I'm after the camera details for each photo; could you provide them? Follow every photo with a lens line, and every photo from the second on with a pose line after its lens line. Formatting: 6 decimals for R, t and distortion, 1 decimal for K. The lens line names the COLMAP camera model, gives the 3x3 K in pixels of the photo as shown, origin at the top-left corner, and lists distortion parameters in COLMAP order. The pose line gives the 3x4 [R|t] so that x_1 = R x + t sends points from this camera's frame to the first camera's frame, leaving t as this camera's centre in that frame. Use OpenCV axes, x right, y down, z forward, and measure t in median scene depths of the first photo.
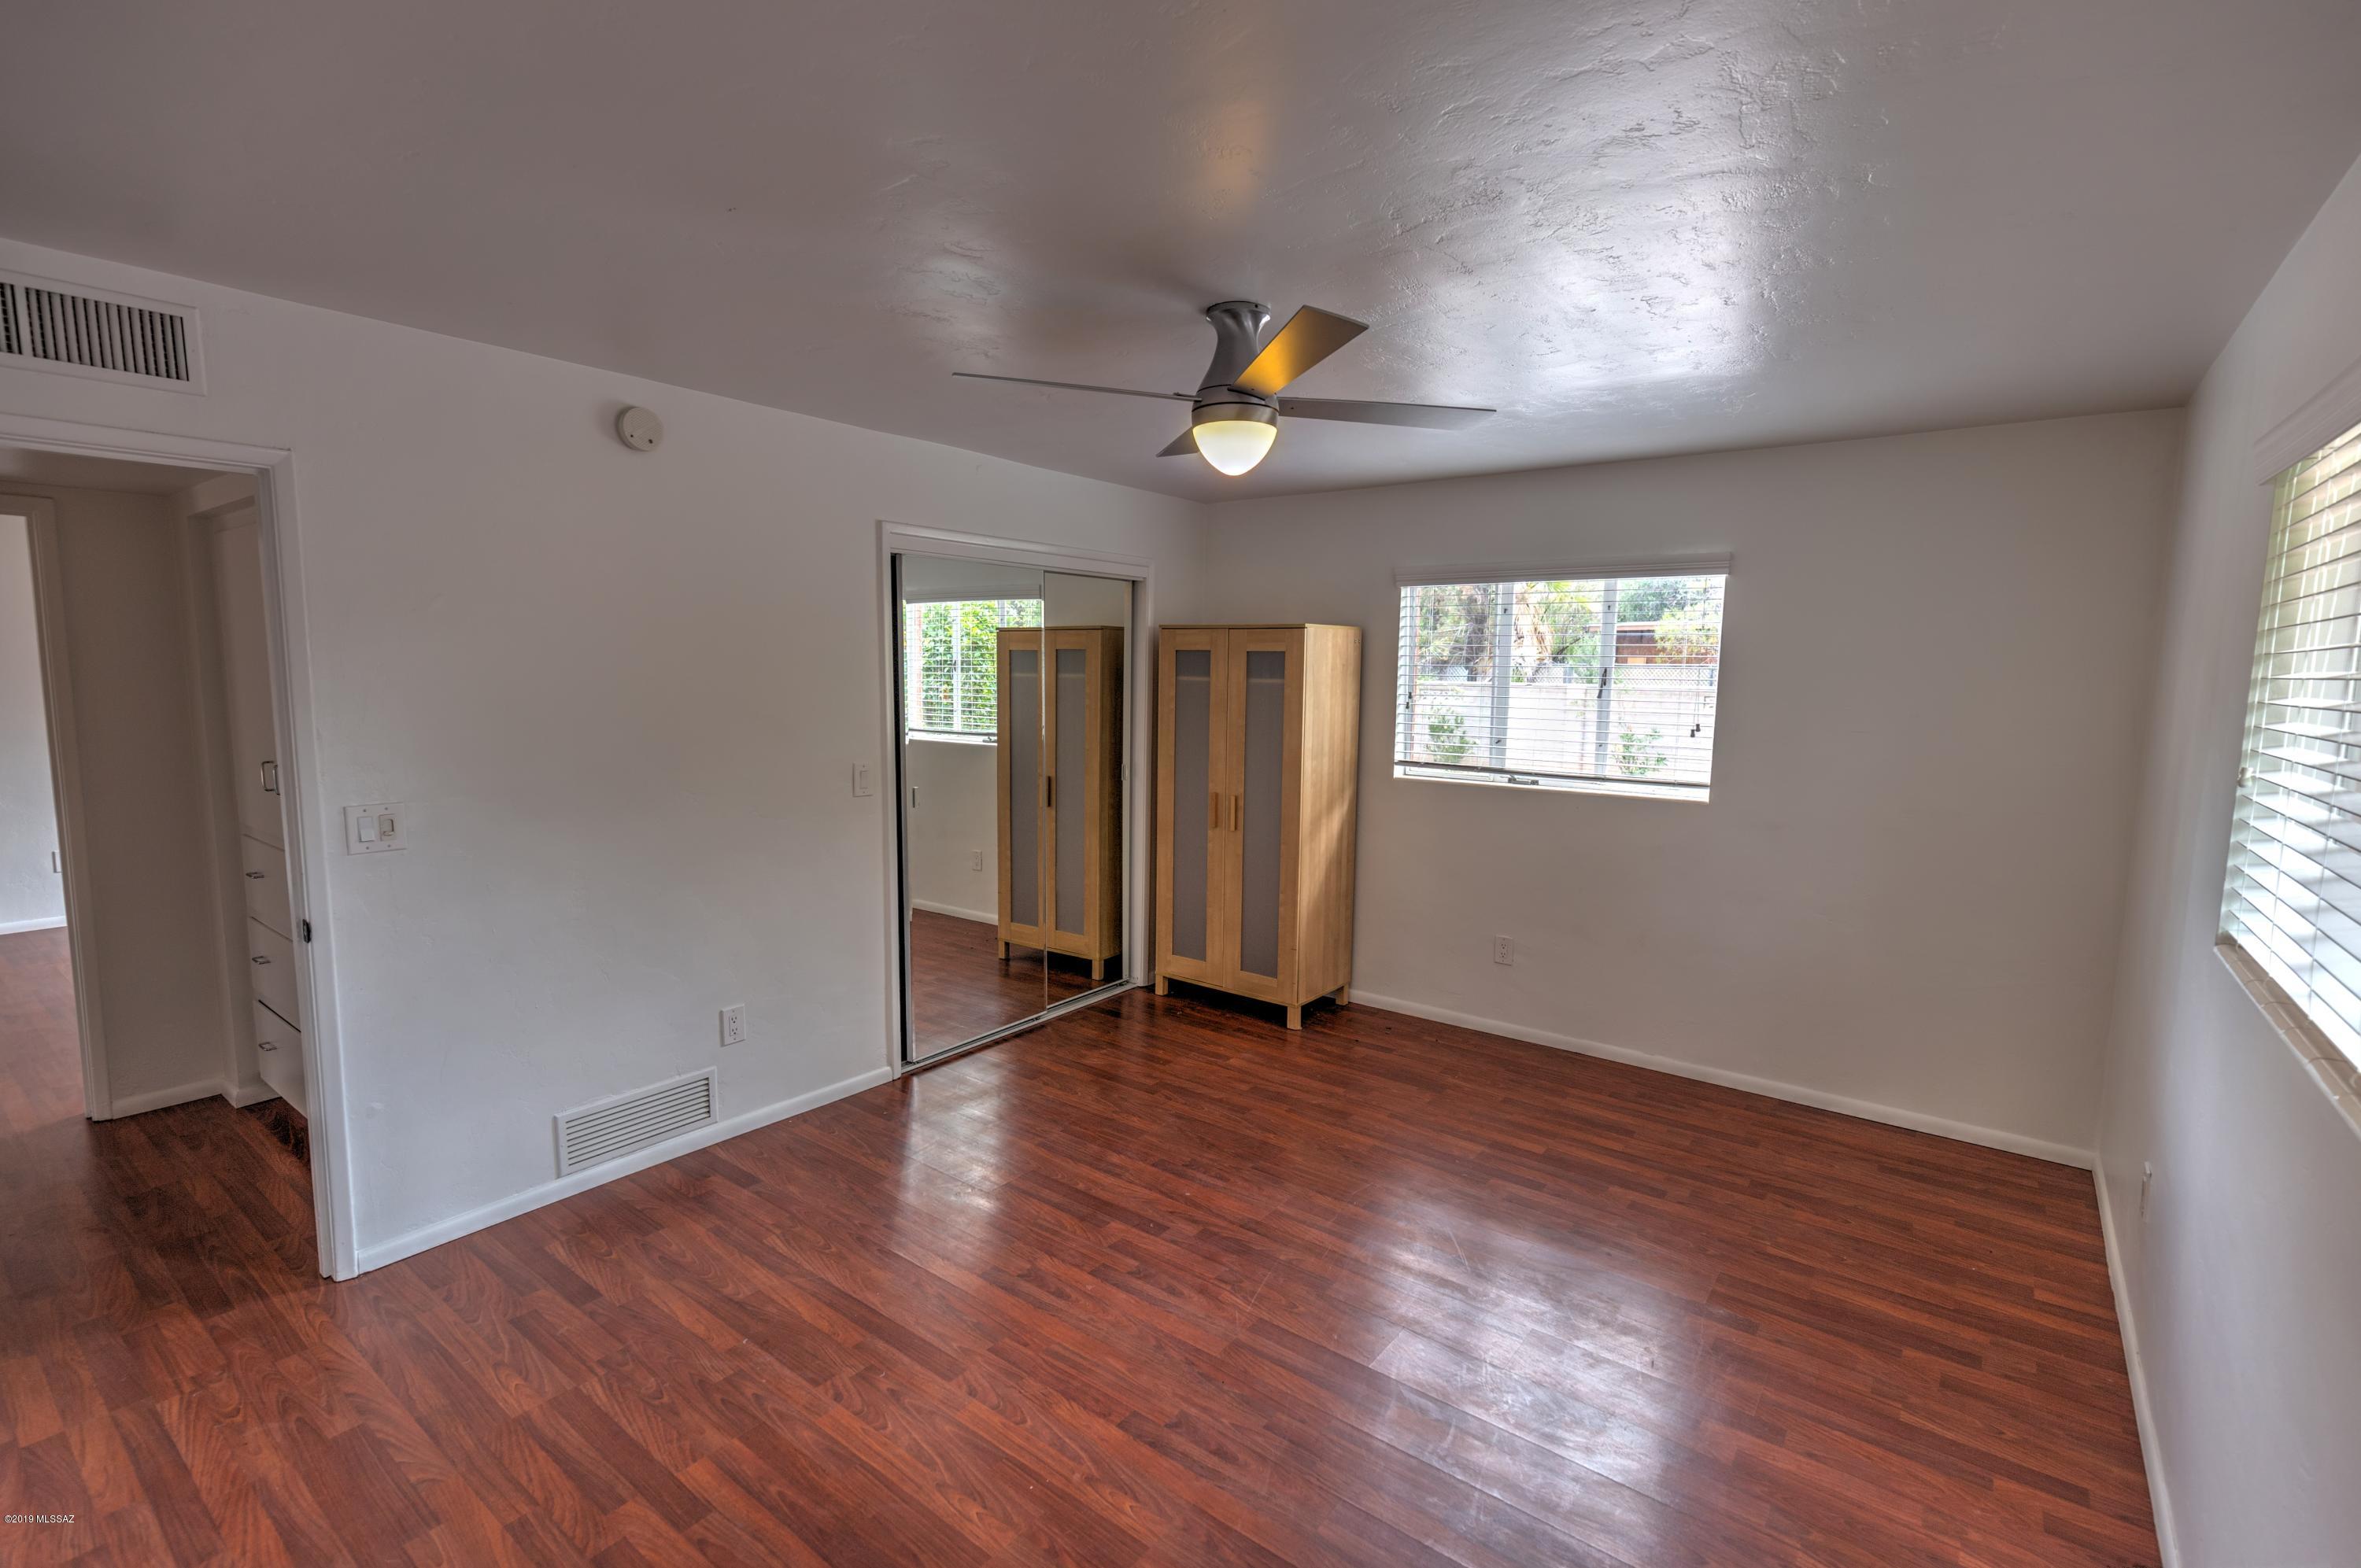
lens RADIAL K [[1067.0, 0, 1180.4], [0, 1067.0, 777.6], [0, 0, 1]] dist [0.000324, 0.000135]
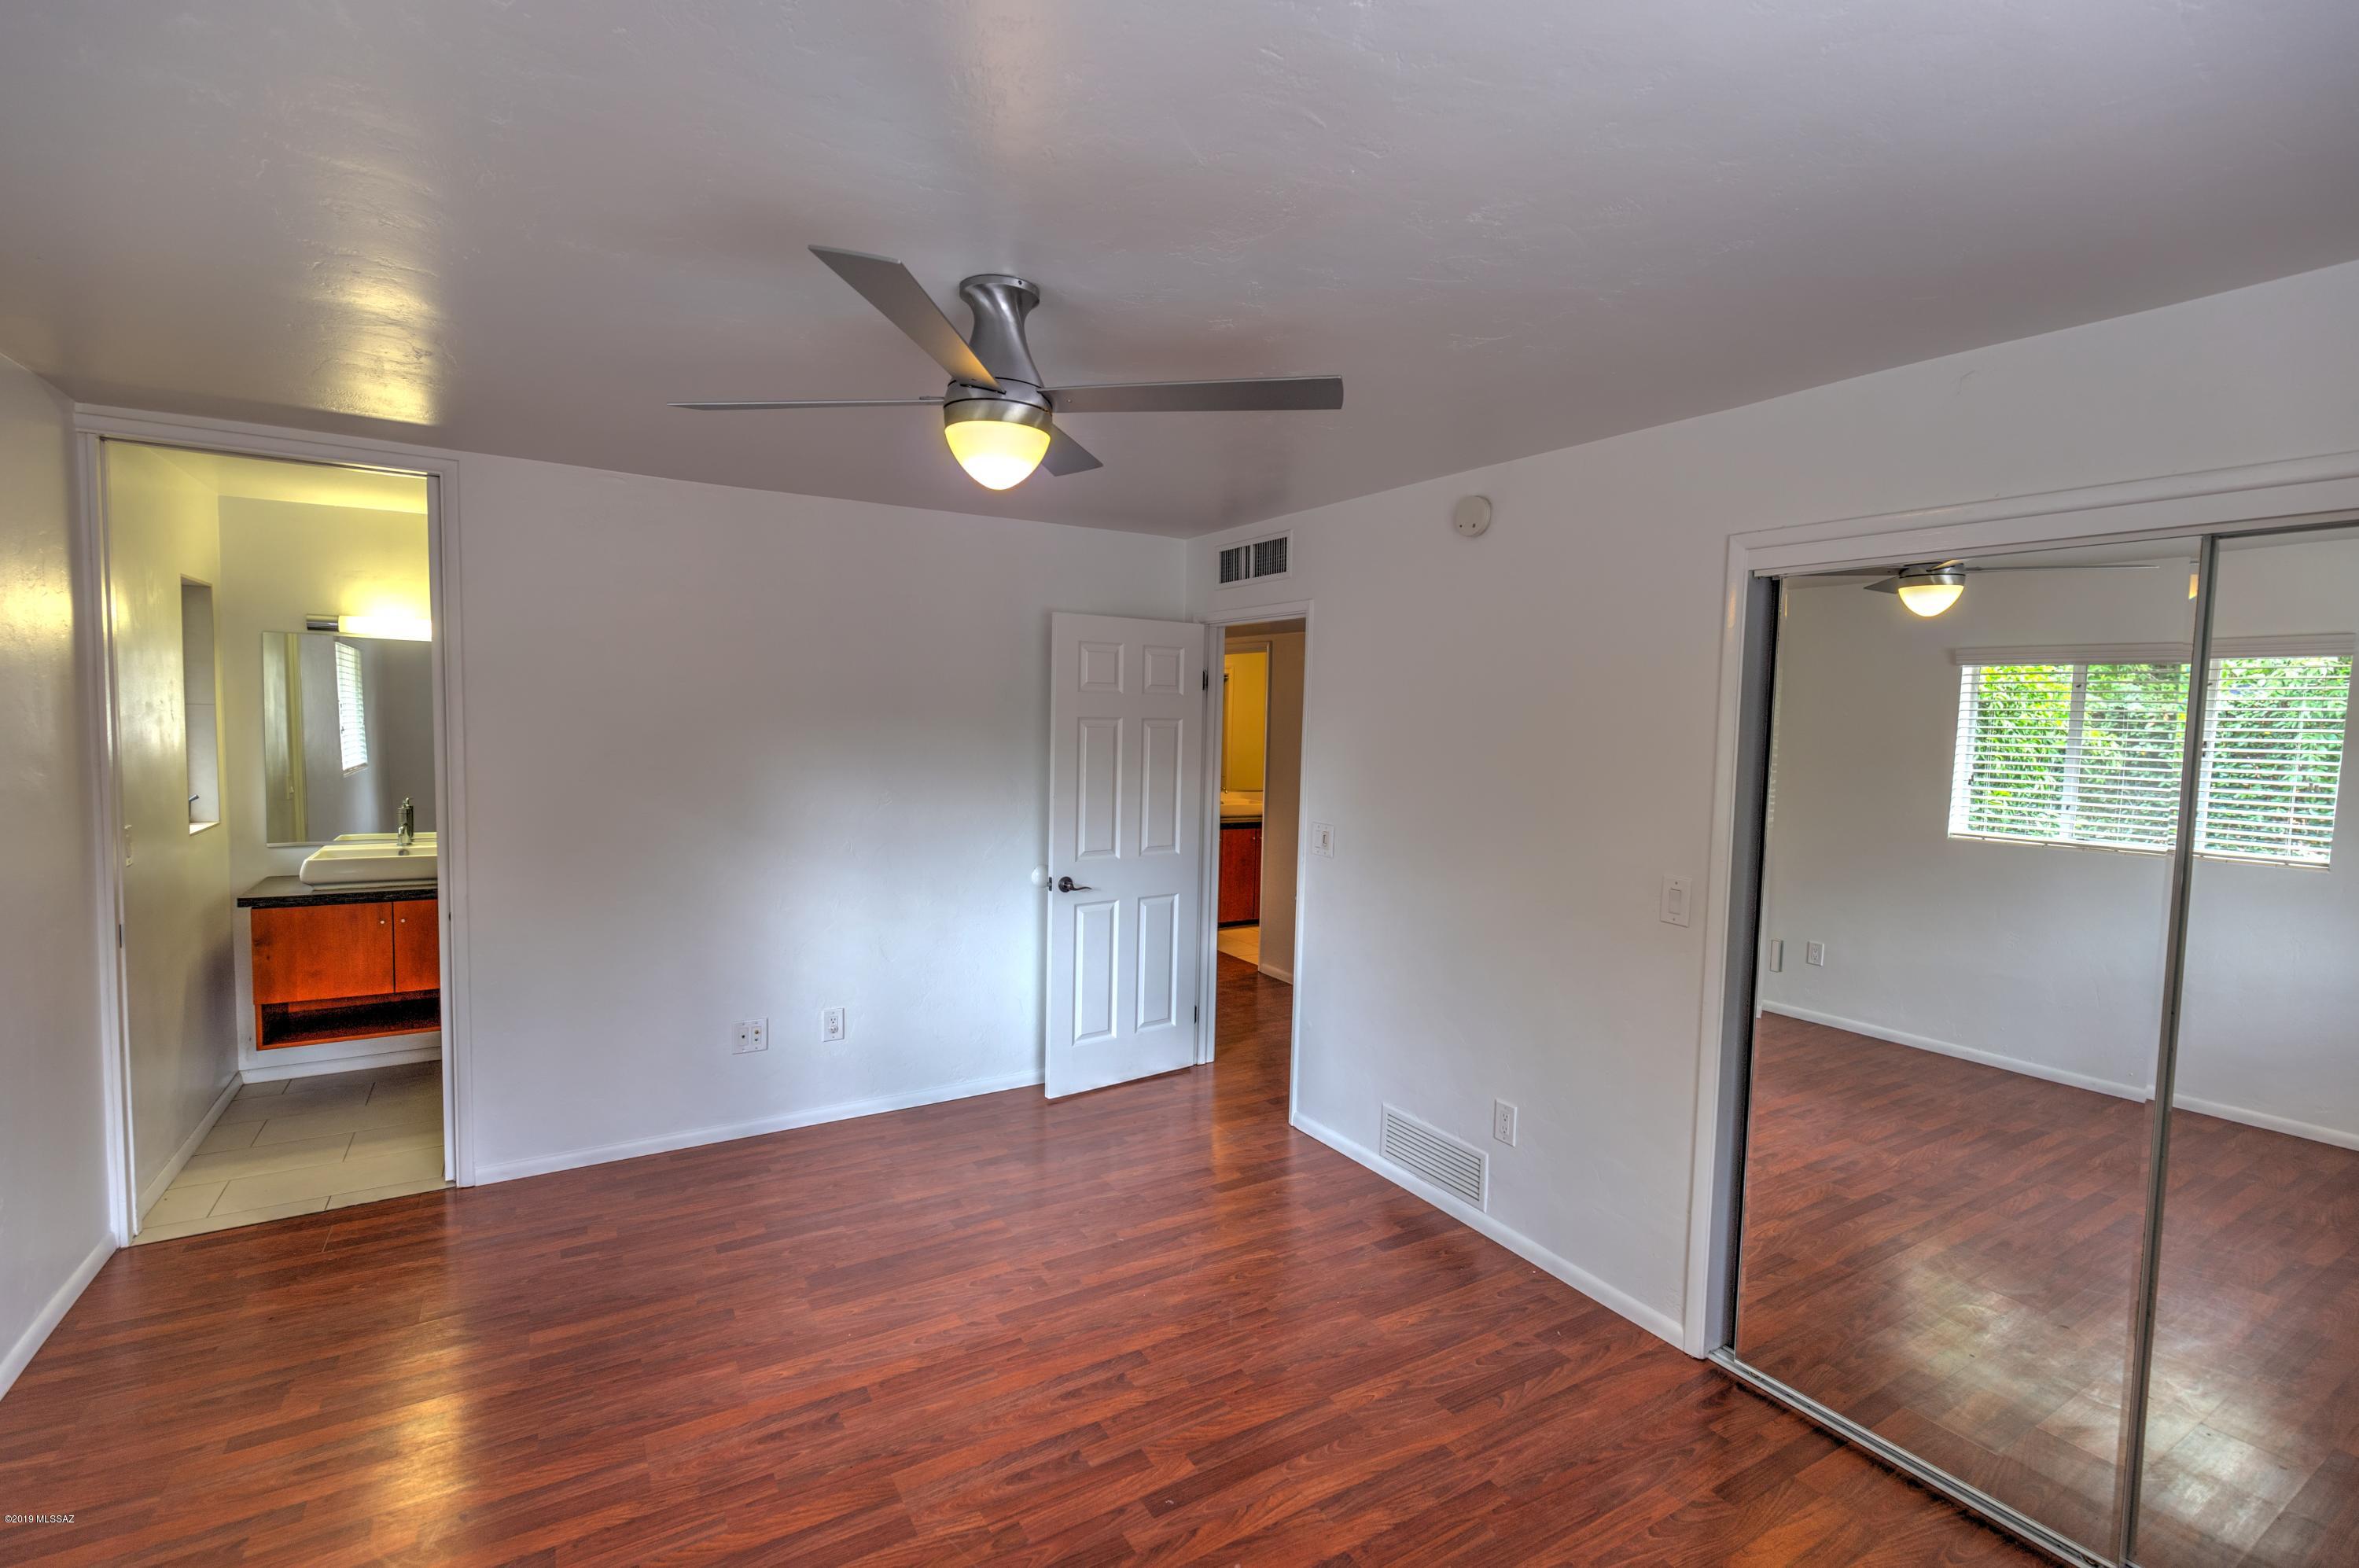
lens RADIAL K [[1066.2, 0, 1178.7], [0, 1066.2, 776.5], [0, 0, 1]] dist [0.000324, 0.000135]
pose [[-0.372396, 0.034841, -0.927420, 0.754455], [-0.125337, 0.988252, 0.087455, -0.156488], [0.919571, 0.148808, -0.363654, 1.447555]]
